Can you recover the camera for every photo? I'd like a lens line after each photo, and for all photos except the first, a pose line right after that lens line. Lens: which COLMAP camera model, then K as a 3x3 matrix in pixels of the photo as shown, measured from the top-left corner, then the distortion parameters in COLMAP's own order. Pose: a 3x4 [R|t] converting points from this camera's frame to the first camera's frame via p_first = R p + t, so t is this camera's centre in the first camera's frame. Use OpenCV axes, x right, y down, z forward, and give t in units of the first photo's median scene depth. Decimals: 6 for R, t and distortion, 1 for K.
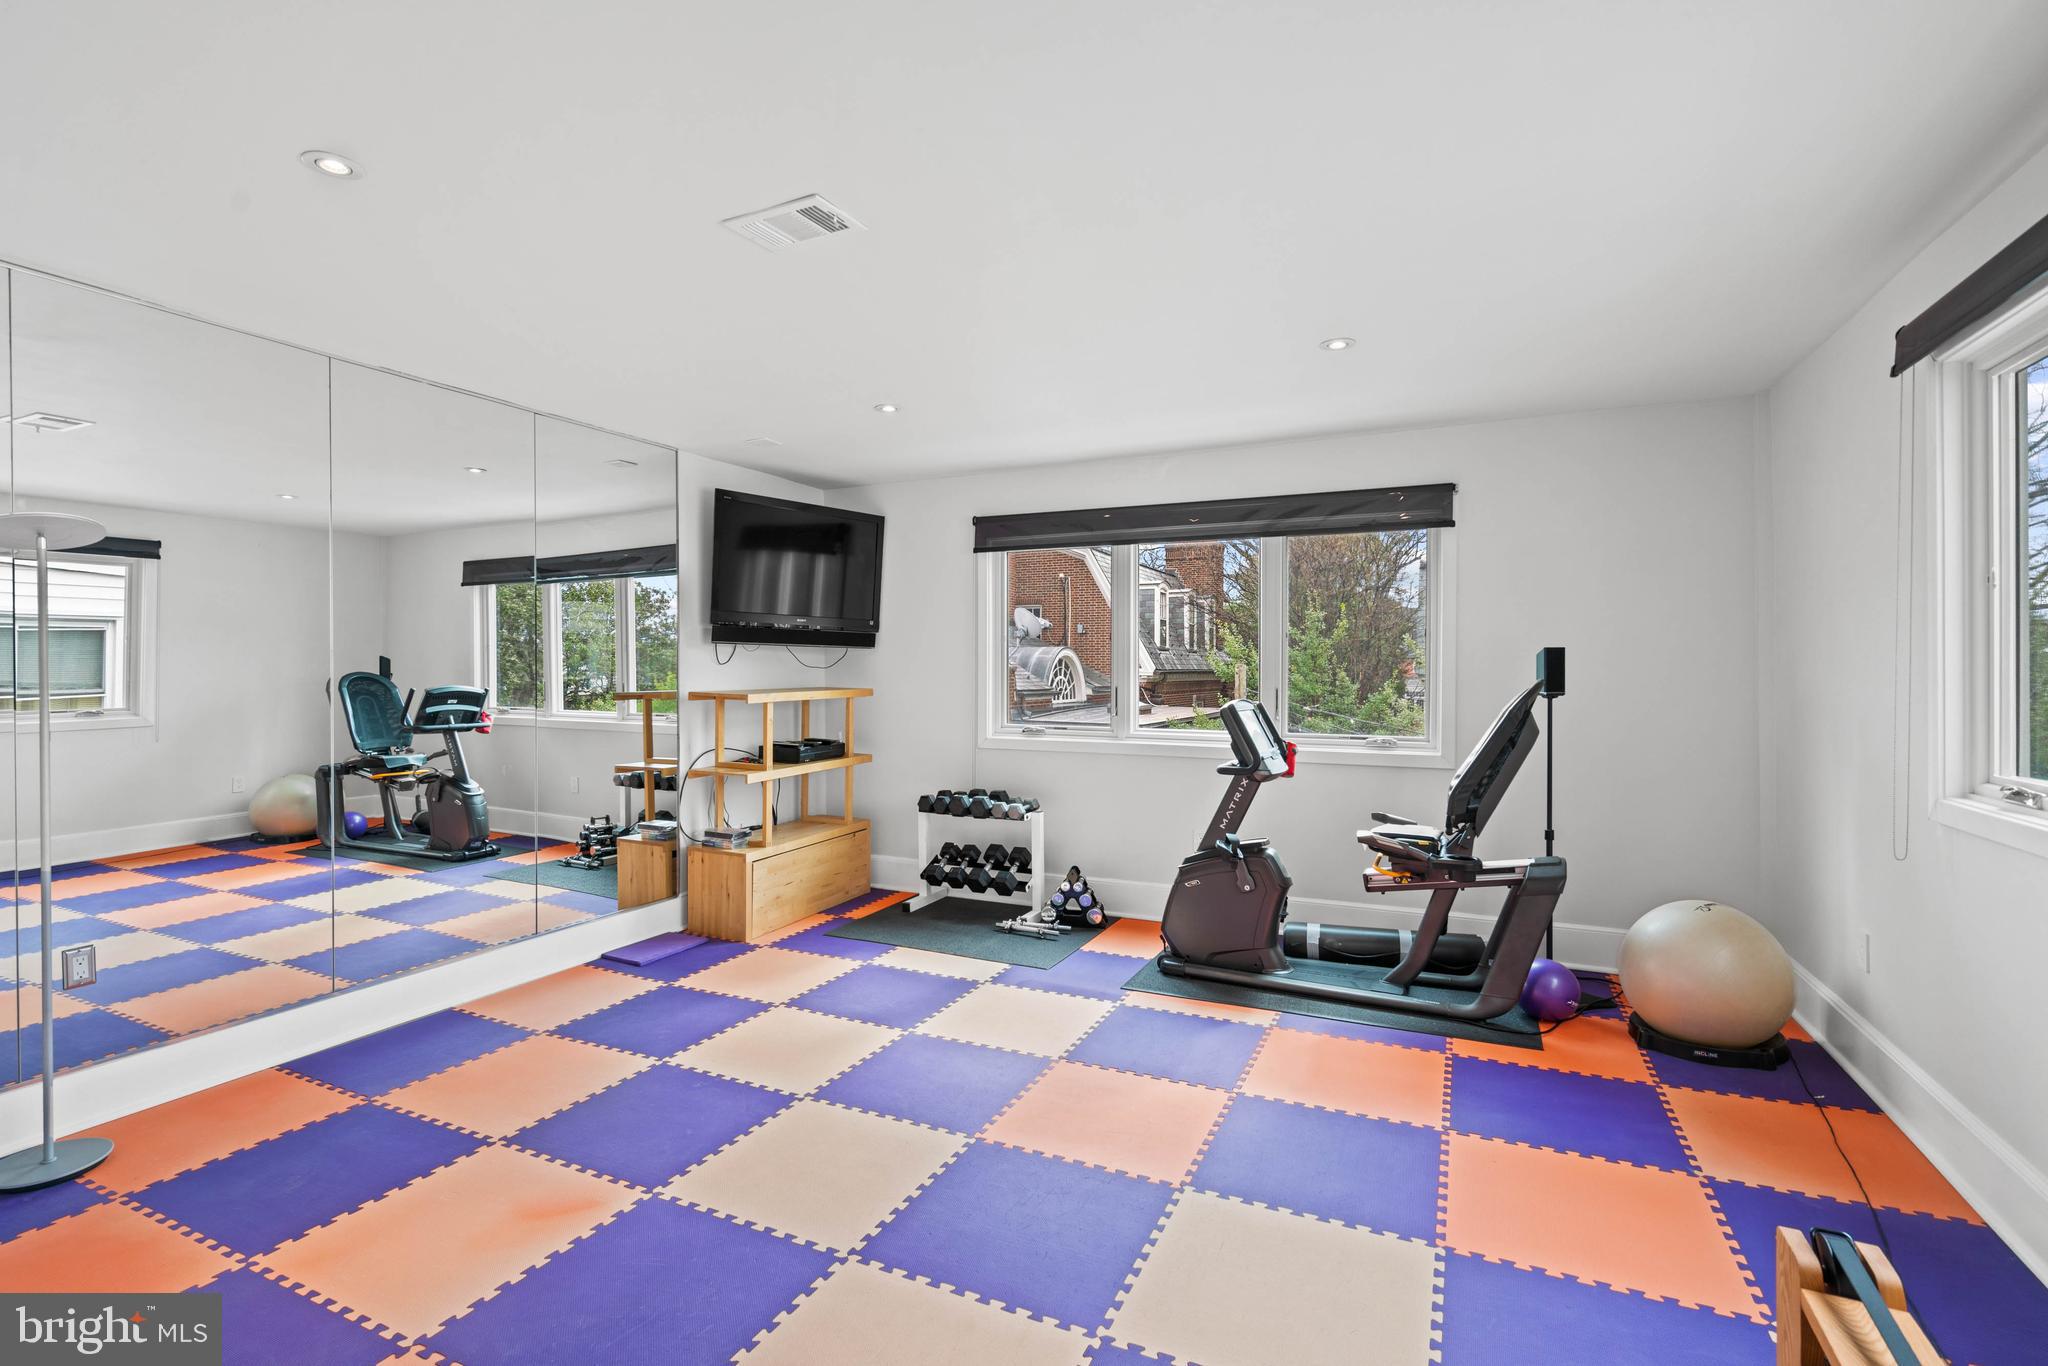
lens RADIAL K [[933.4, 0, 1020.8], [0, 933.4, 675.7], [0, 0, 1]] dist [-0.001996, -0.000254]
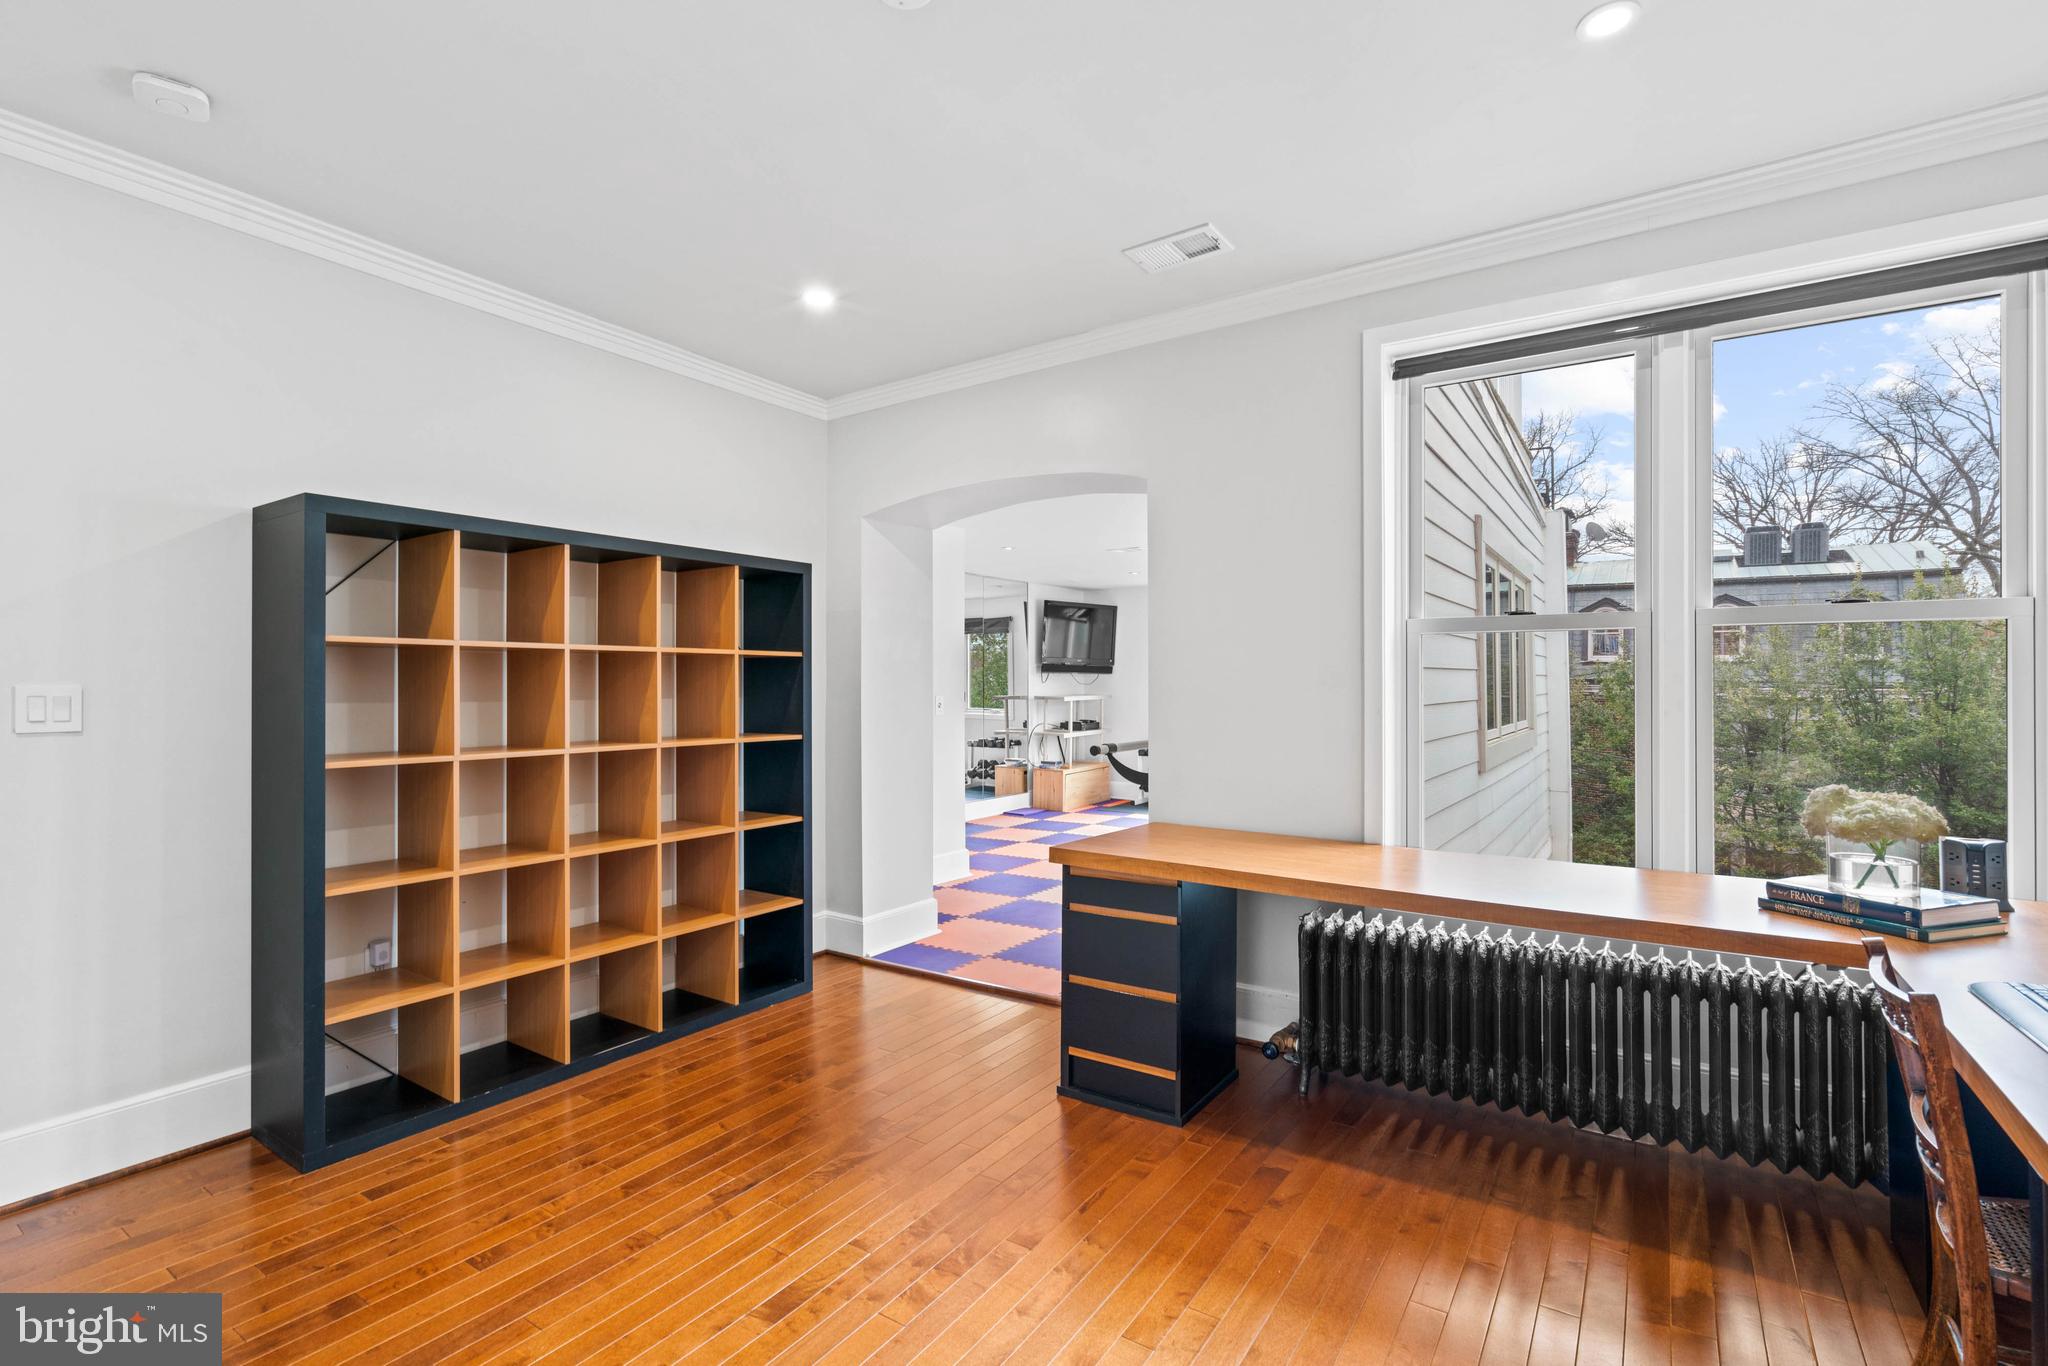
lens RADIAL K [[933.4, 0, 1032.9], [0, 933.4, 683.9], [0, 0, 1]] dist [-0.001996, -0.000254]
pose [[0.988357, -0.004155, -0.152099, -0.030318], [0.002489, 0.999935, -0.011144, 0.013751], [0.152135, 0.010636, 0.988302, -1.072028]]
